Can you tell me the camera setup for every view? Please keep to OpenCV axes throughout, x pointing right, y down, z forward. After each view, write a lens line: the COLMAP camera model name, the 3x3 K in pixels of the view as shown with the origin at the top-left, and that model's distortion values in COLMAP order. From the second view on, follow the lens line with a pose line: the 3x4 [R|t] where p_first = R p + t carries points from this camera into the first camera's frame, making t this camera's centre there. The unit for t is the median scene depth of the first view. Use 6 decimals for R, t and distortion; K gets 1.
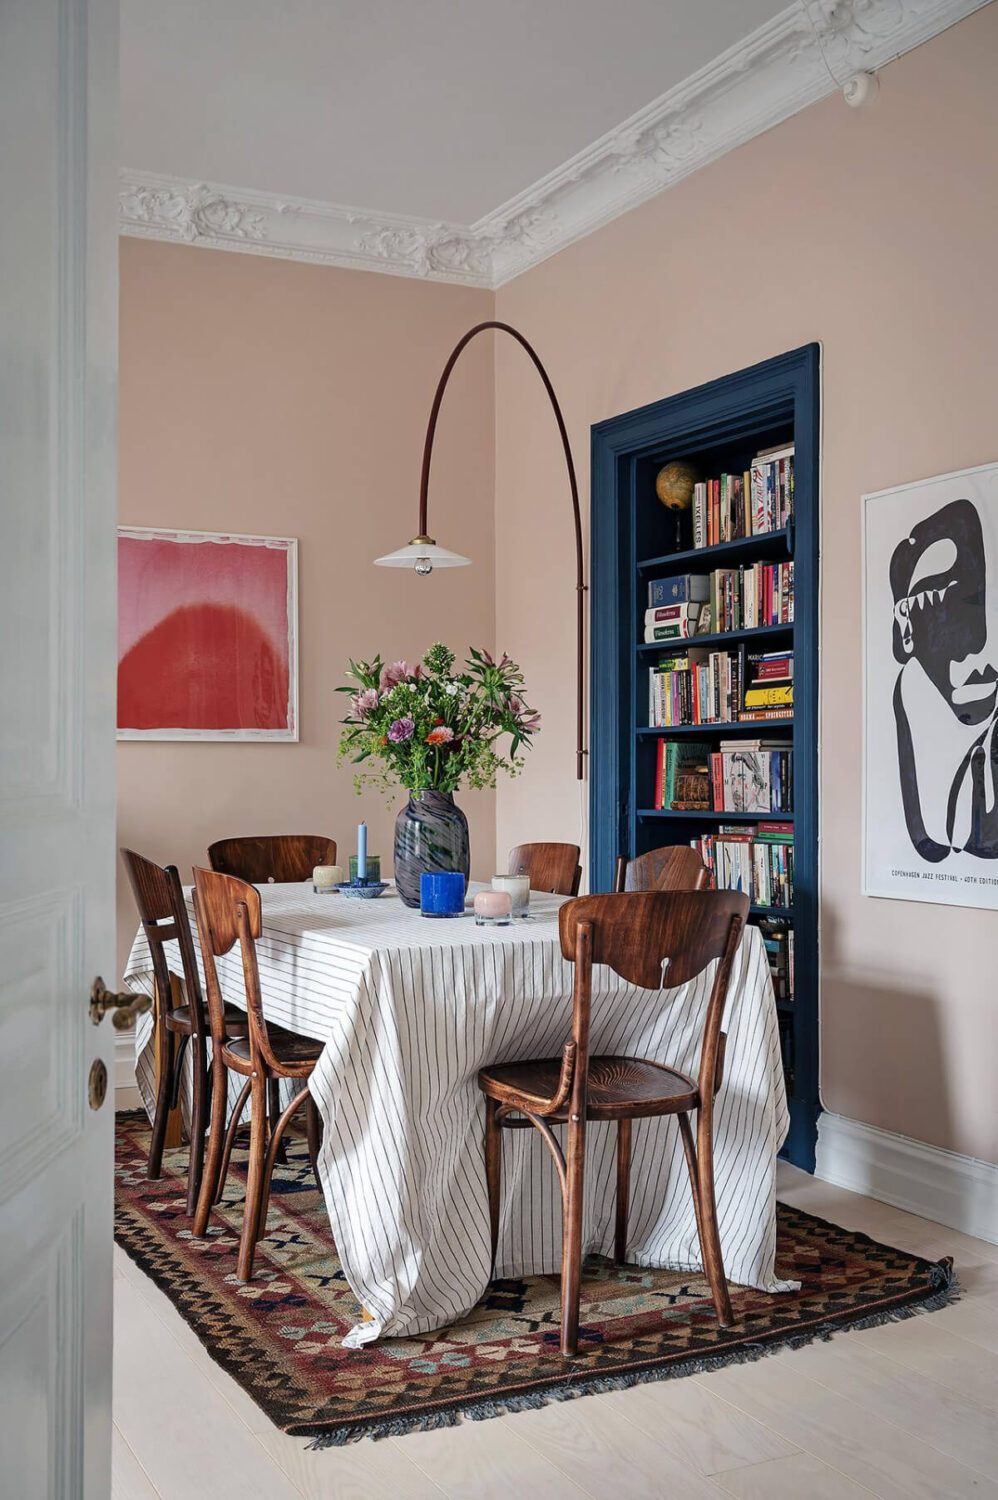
lens RADIAL K [[1437.7, 0, 596.3], [0, 1437.7, 782.3], [0, 0, 1]] dist [0.006342, 0.005034]
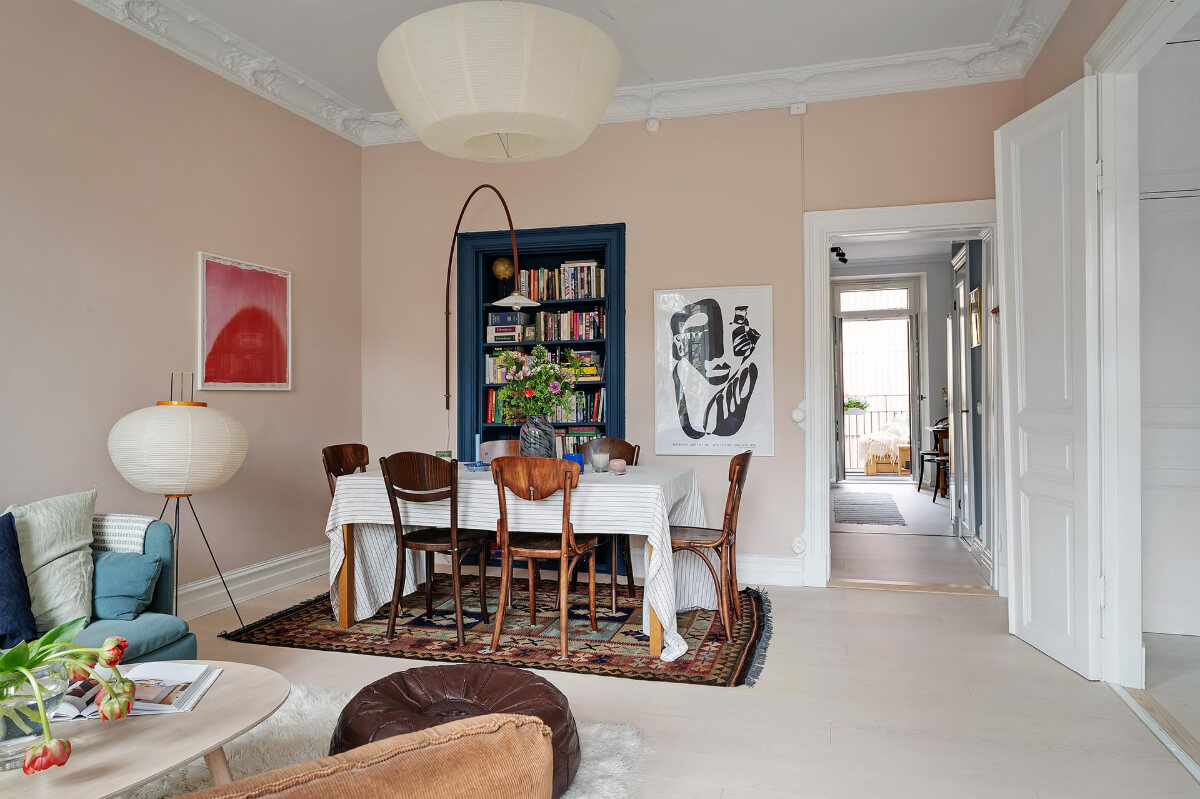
lens RADIAL K [[733.6, 0, 598.6], [0, 733.6, 389.5], [0, 0, 1]] dist [-0.000354, -0.000366]
pose [[0.730405, 0.000422, 0.683014, -0.640634], [0.015927, 0.999717, -0.017649, -0.009705], [-0.682829, 0.023770, 0.730192, 0.139054]]
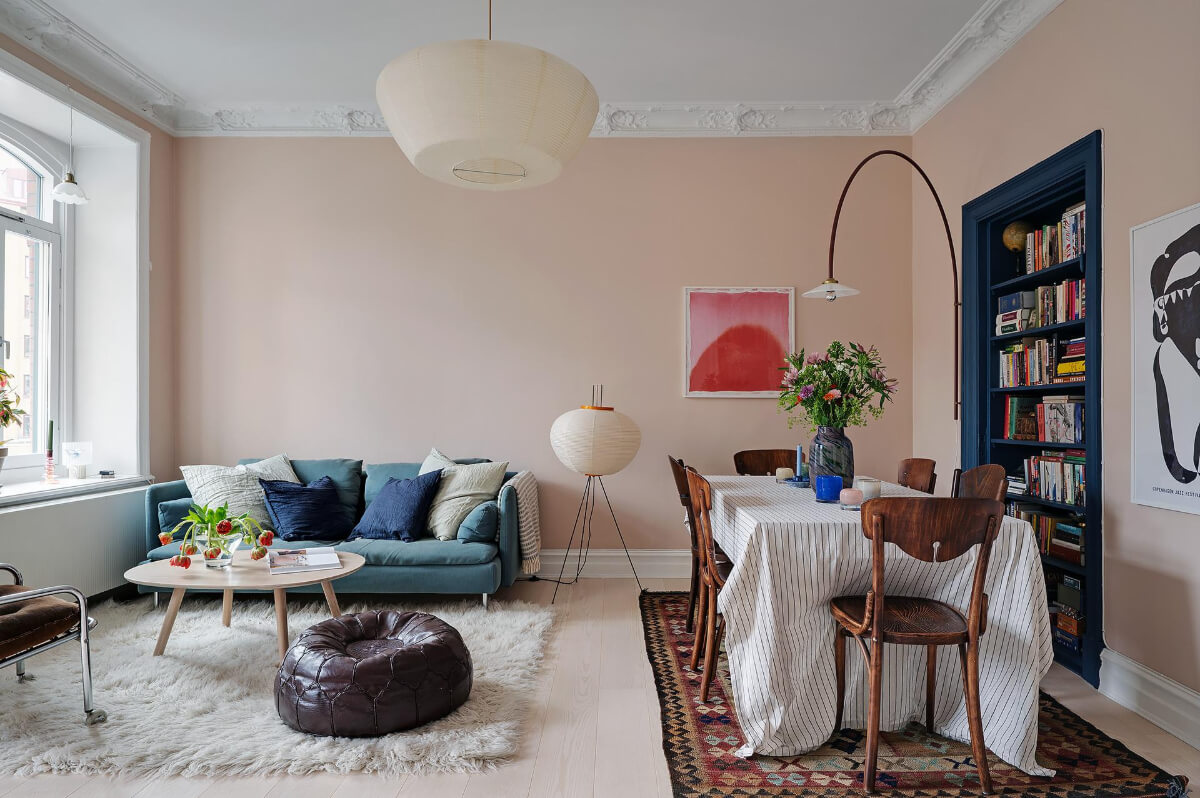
lens RADIAL K [[738.3, 0, 679.3], [0, 738.3, 404.4], [0, 0, 1]] dist [0.002280, 0.001965]
pose [[0.896054, -0.000342, -0.443944, 0.093989], [-0.006897, 0.999868, -0.014692, -0.005683], [0.443891, 0.016227, 0.895934, 0.112561]]
